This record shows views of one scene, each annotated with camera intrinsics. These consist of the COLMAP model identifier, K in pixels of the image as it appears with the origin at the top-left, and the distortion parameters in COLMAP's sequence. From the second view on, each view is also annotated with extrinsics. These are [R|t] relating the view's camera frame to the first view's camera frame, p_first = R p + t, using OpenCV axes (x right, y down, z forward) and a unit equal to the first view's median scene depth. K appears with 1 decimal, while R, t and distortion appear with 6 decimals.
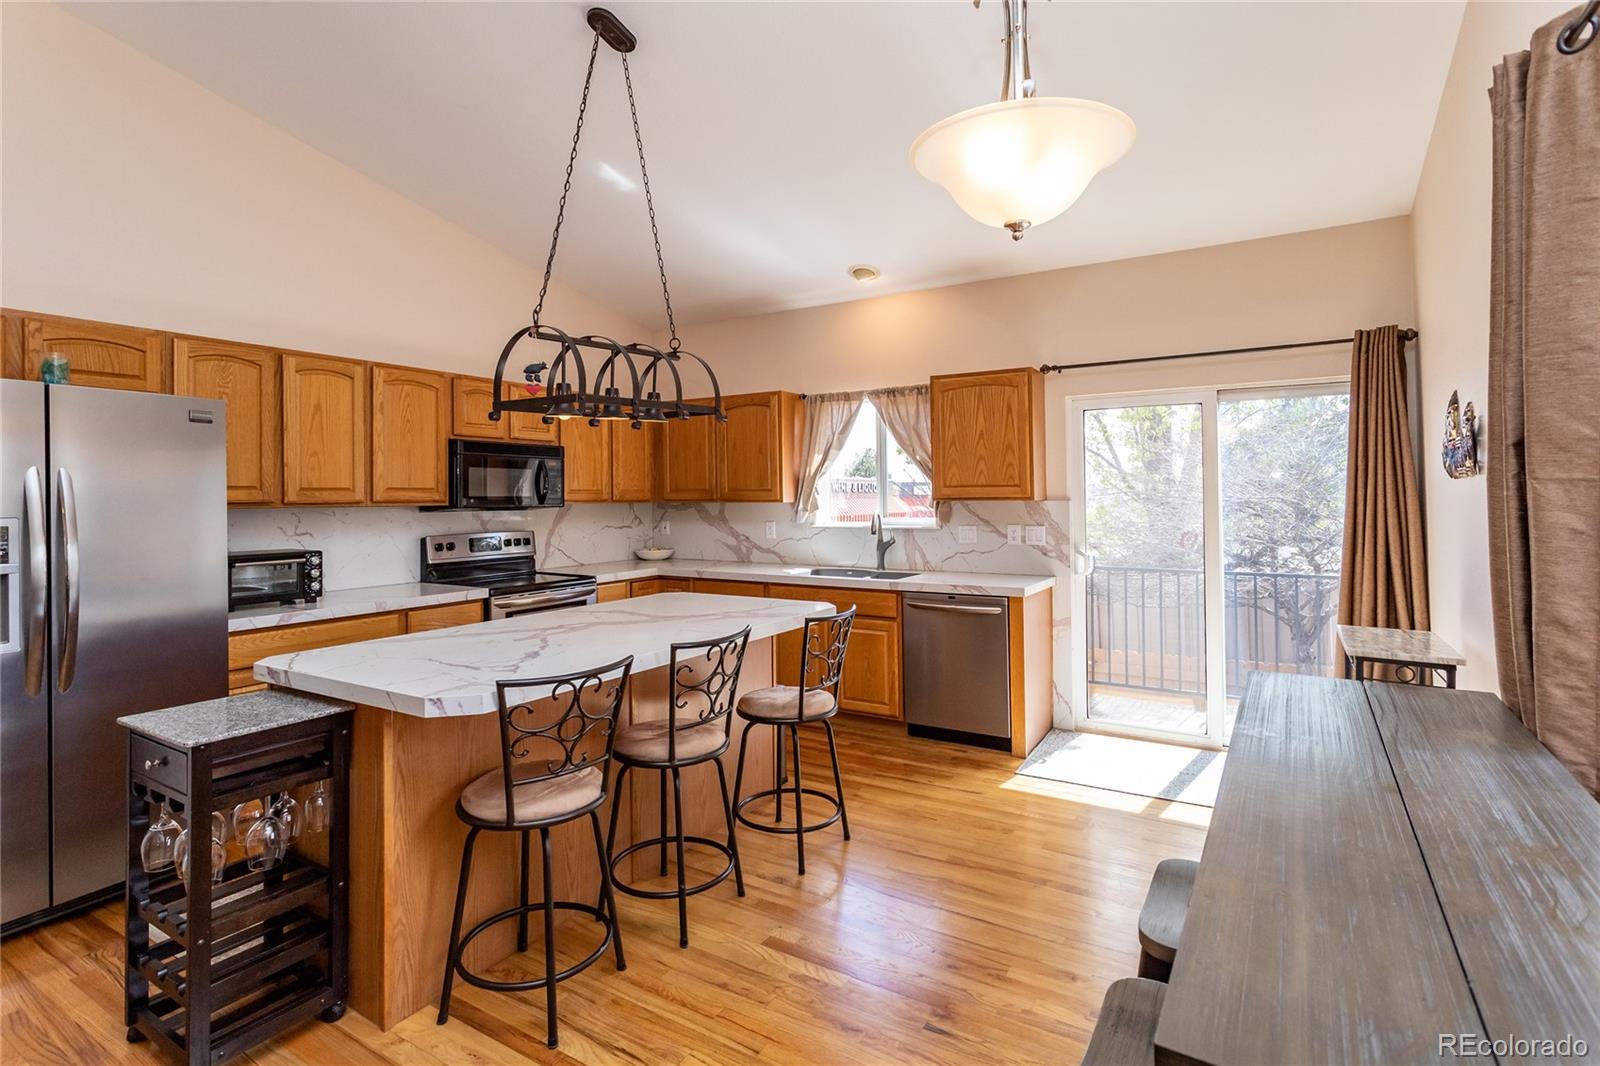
lens RADIAL K [[764.5, 0, 807.8], [0, 764.5, 484.7], [0, 0, 1]] dist [-0.000681, 0.000874]
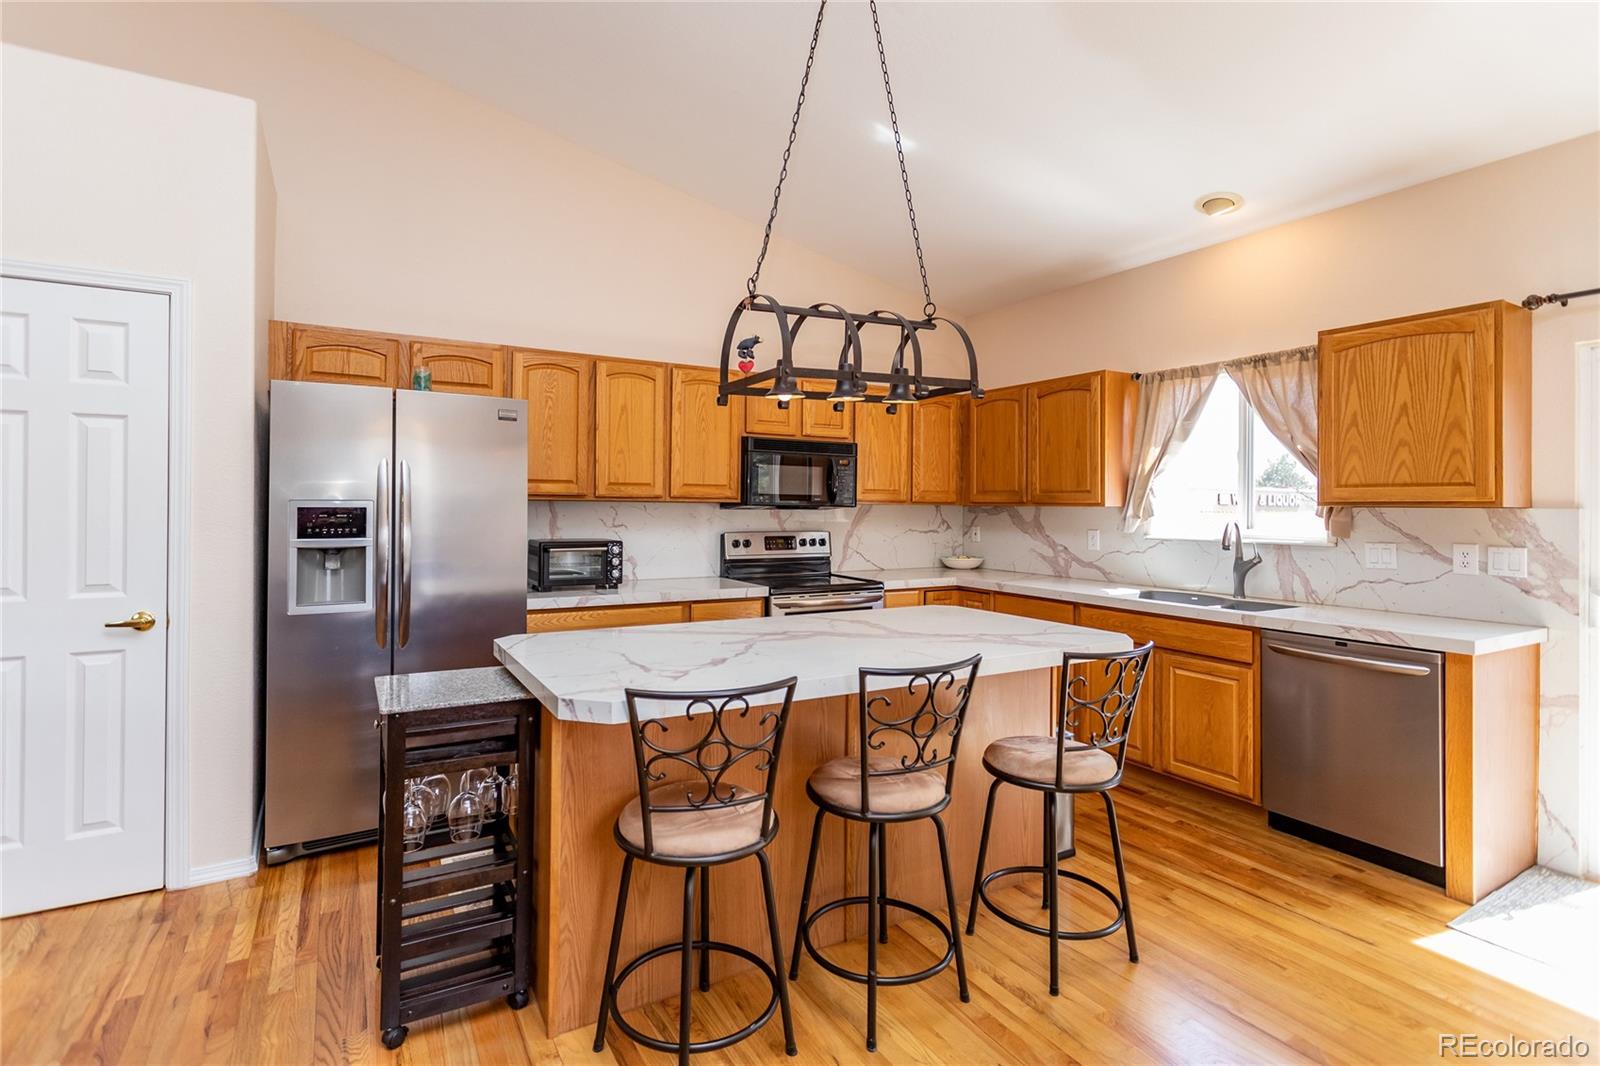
lens RADIAL K [[763.8, 0, 797.0], [0, 763.8, 503.6], [0, 0, 1]] dist [0.001496, 0.001346]
pose [[0.880391, 0.015003, -0.474011, 0.078949], [-0.010014, 0.999865, 0.013048, 0.015375], [0.474143, -0.006740, 0.880422, 0.151706]]
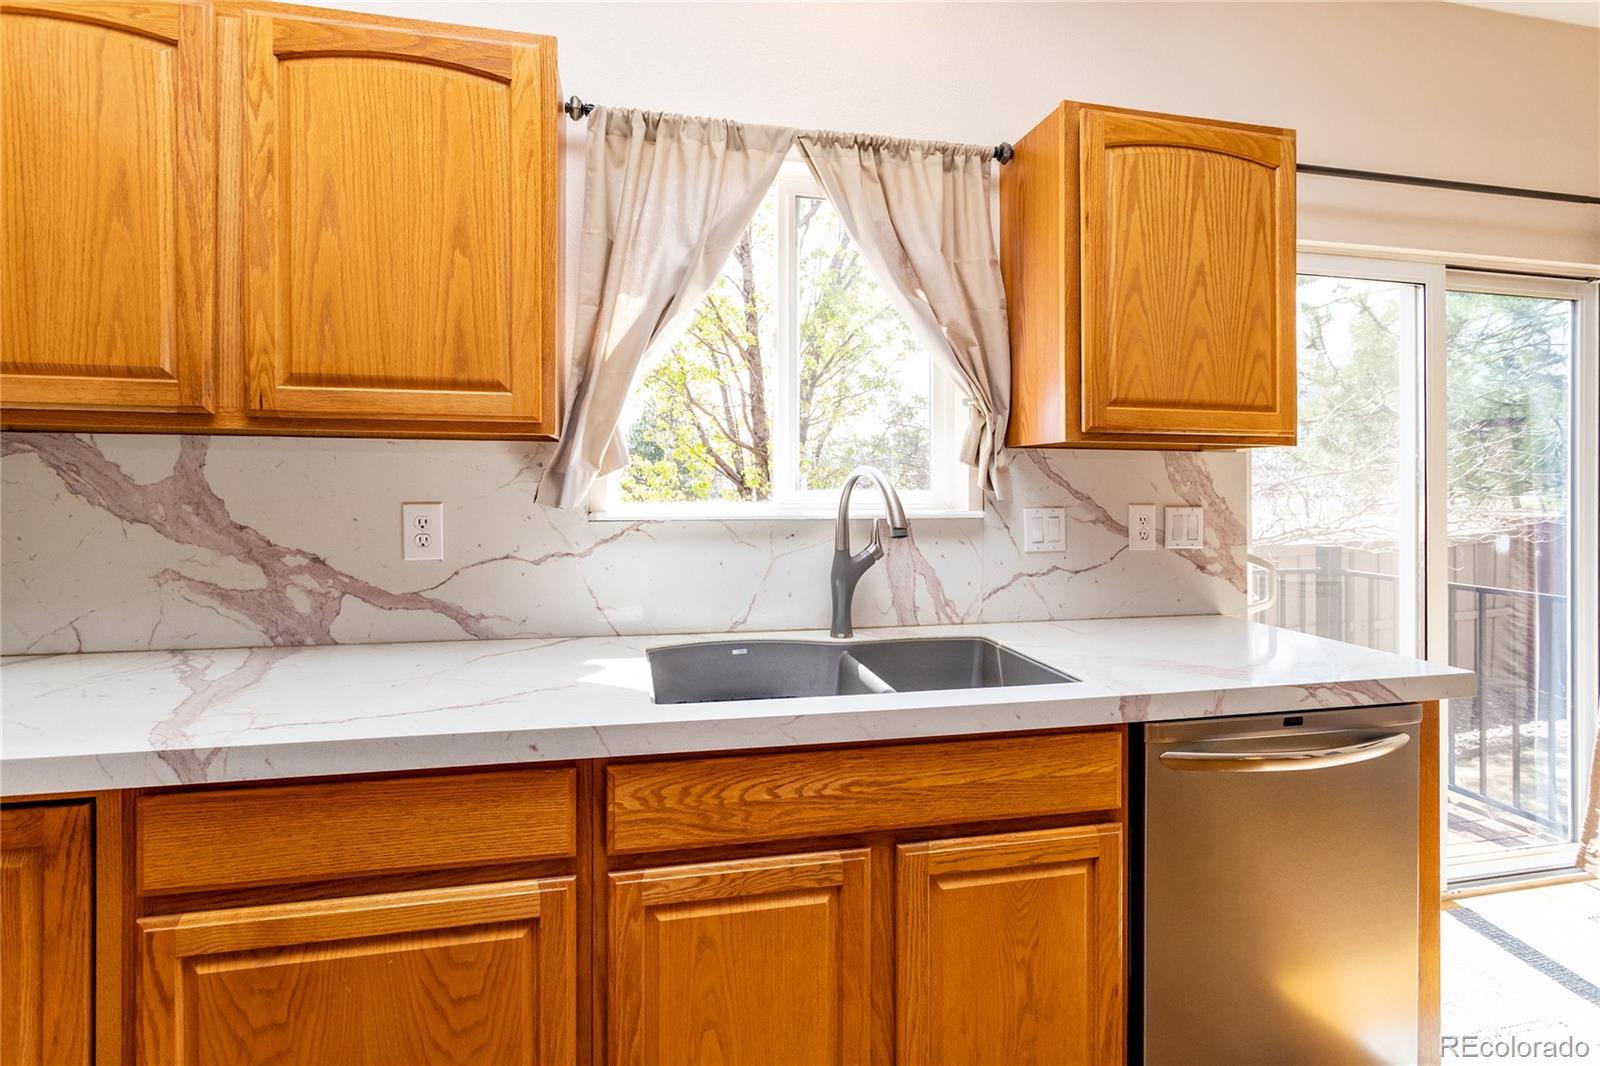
lens RADIAL K [[764.5, 0, 807.8], [0, 764.5, 484.7], [0, 0, 1]] dist [-0.000681, 0.000874]
pose [[0.719504, 0.011110, 0.694399, -0.194234], [-0.024305, 0.999662, 0.009190, 0.044851], [-0.694063, -0.023489, 0.719531, 0.887801]]
